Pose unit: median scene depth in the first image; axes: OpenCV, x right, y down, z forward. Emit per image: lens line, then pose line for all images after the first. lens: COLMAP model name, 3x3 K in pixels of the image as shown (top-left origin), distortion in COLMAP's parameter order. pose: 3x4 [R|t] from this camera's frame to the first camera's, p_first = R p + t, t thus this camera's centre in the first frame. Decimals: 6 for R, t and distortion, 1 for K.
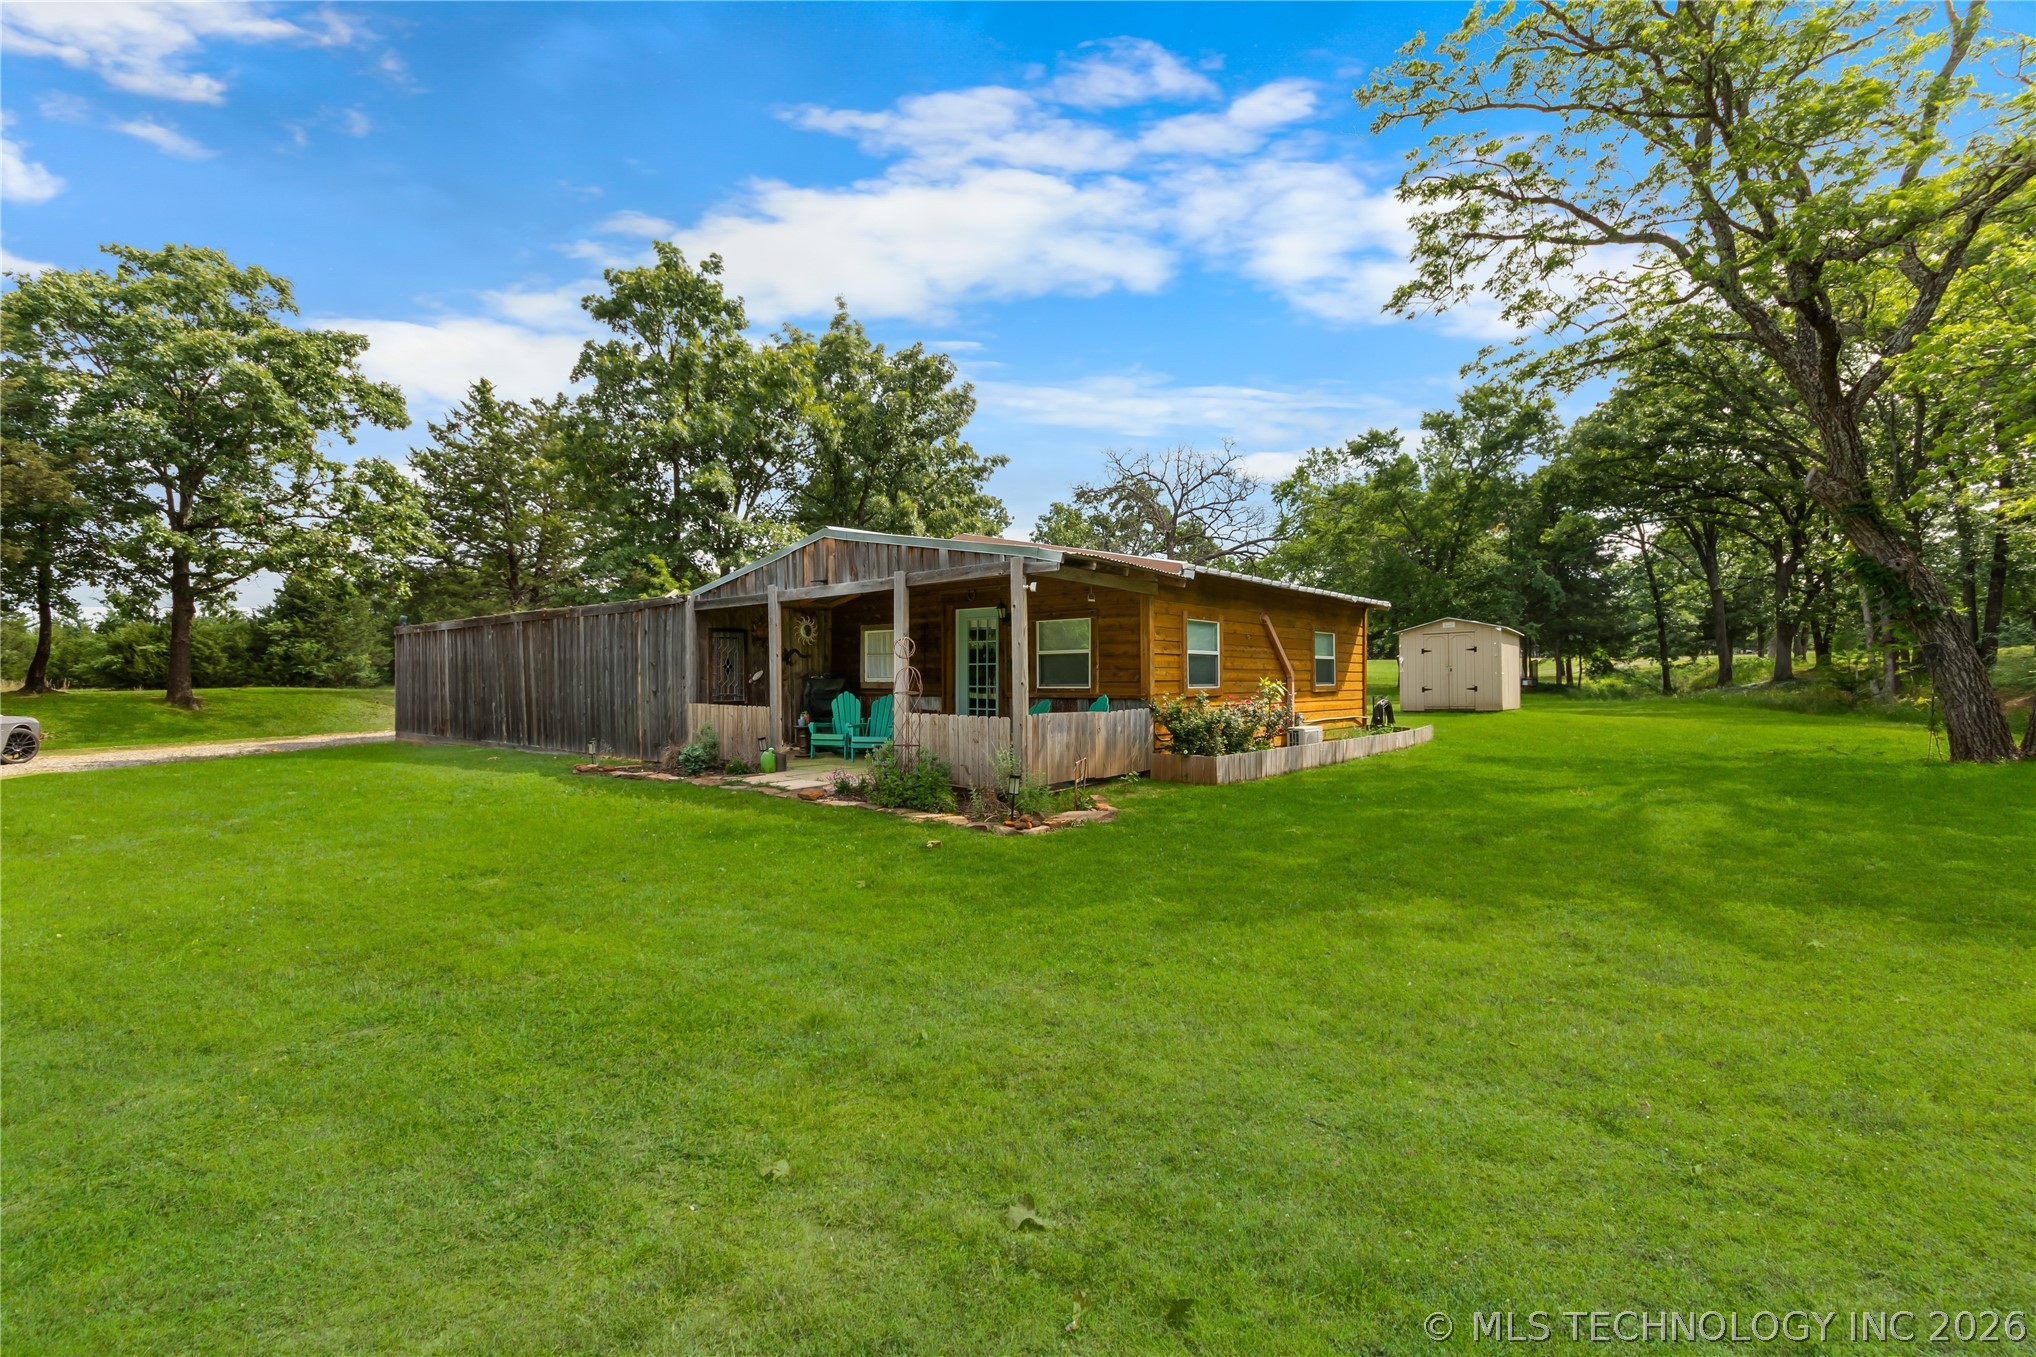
lens RADIAL K [[904.6, 0, 1024.1], [0, 904.6, 680.9], [0, 0, 1]] dist [-0.003630, -0.000223]
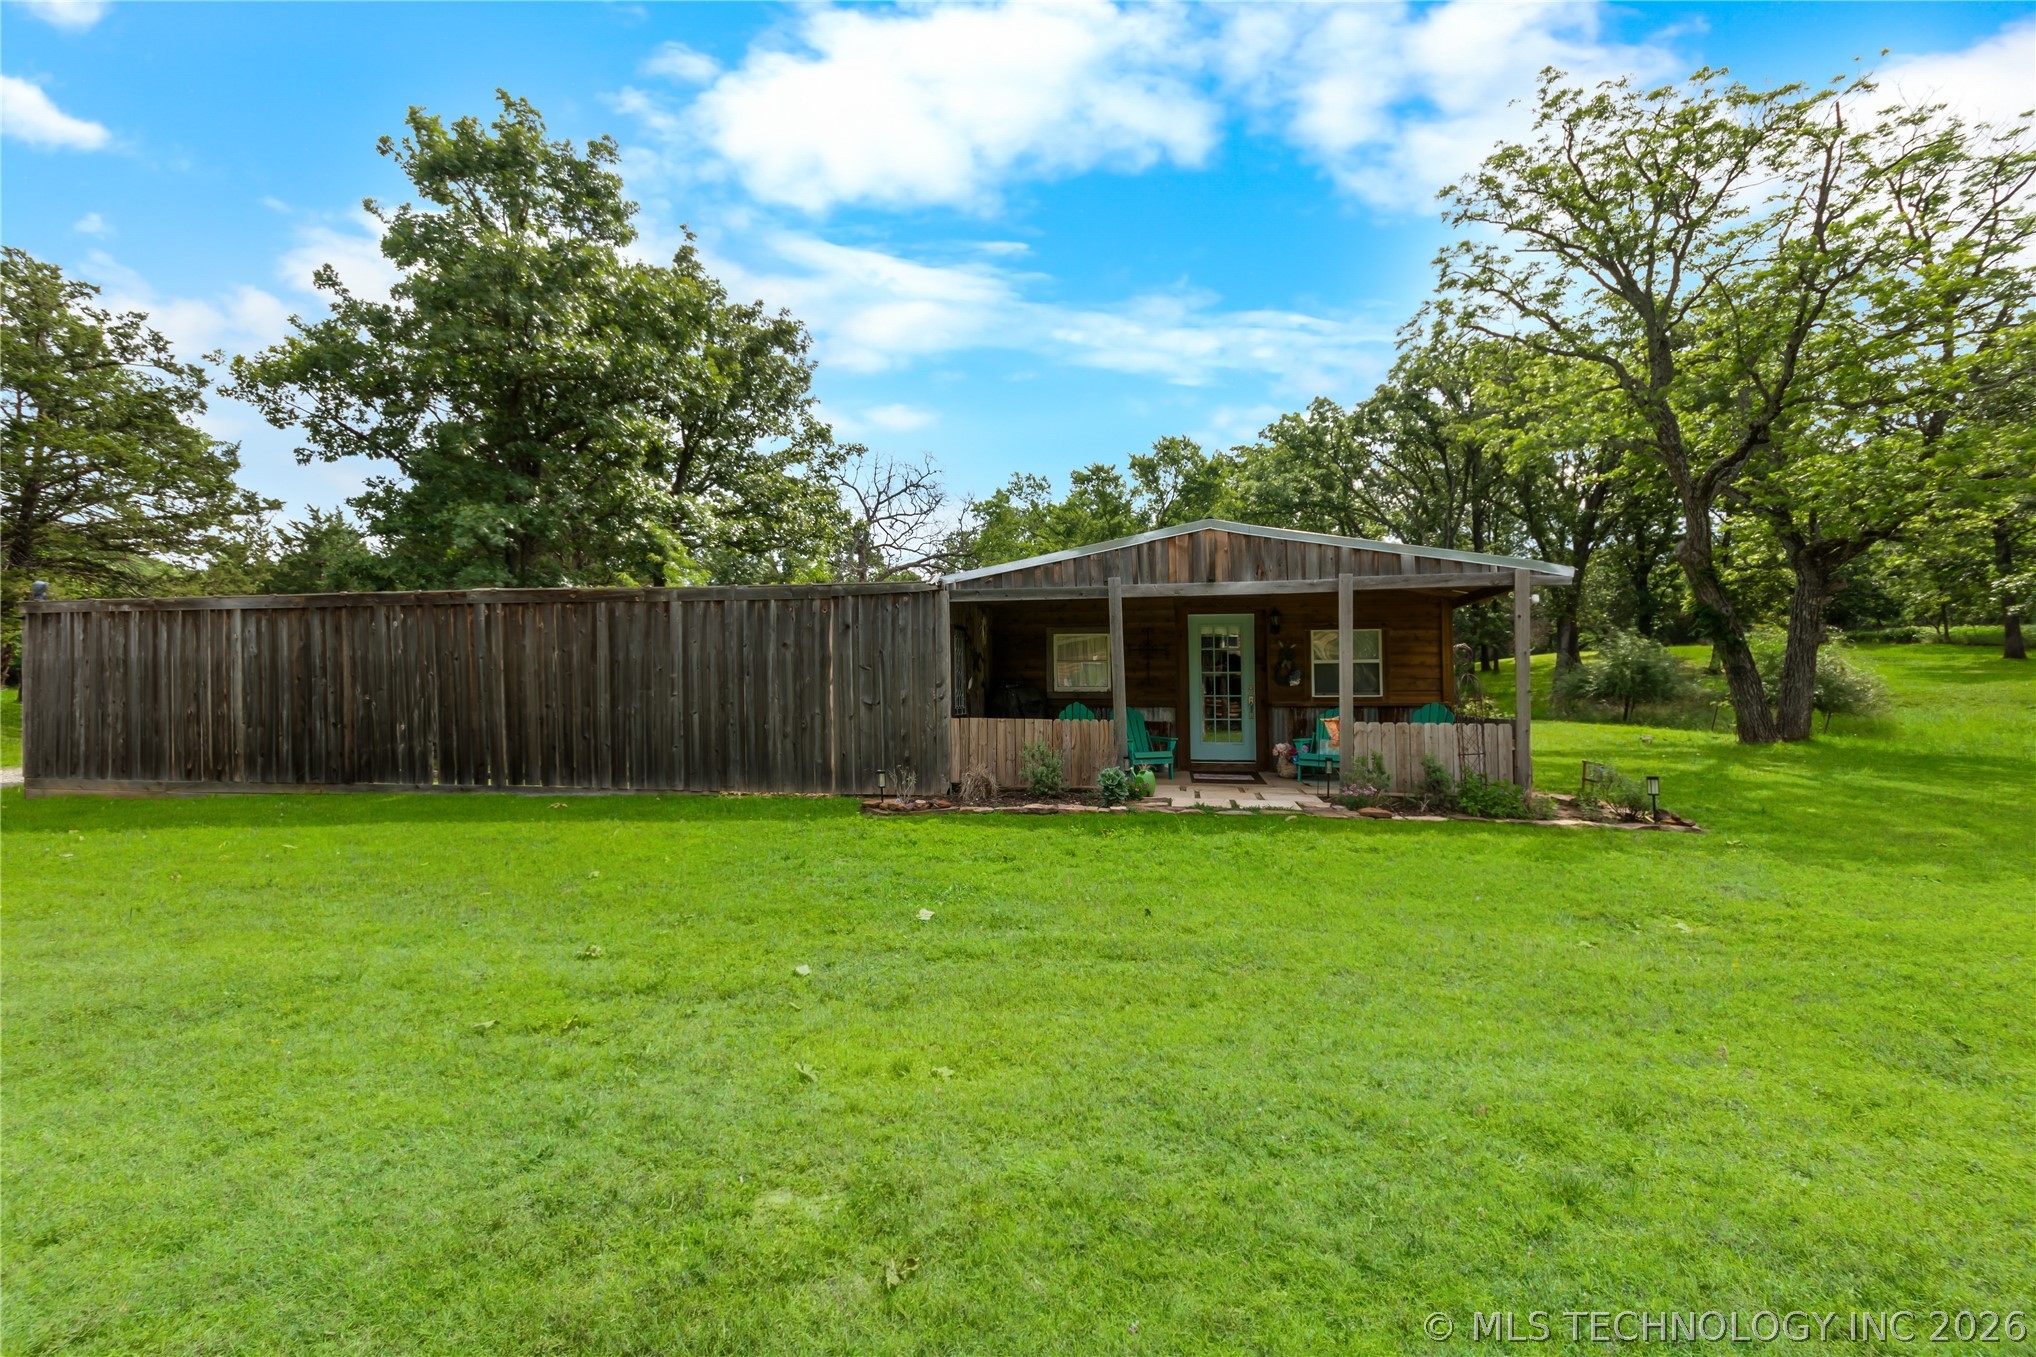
lens RADIAL K [[904.6, 0, 1018.8], [0, 904.6, 680.9], [0, 0, 1]] dist [-0.003630, -0.000223]
pose [[0.867018, 0.005210, 0.498250, -0.708530], [0.000949, 0.999926, -0.012108, 0.001877], [-0.498276, 0.010970, 0.866949, 0.274433]]
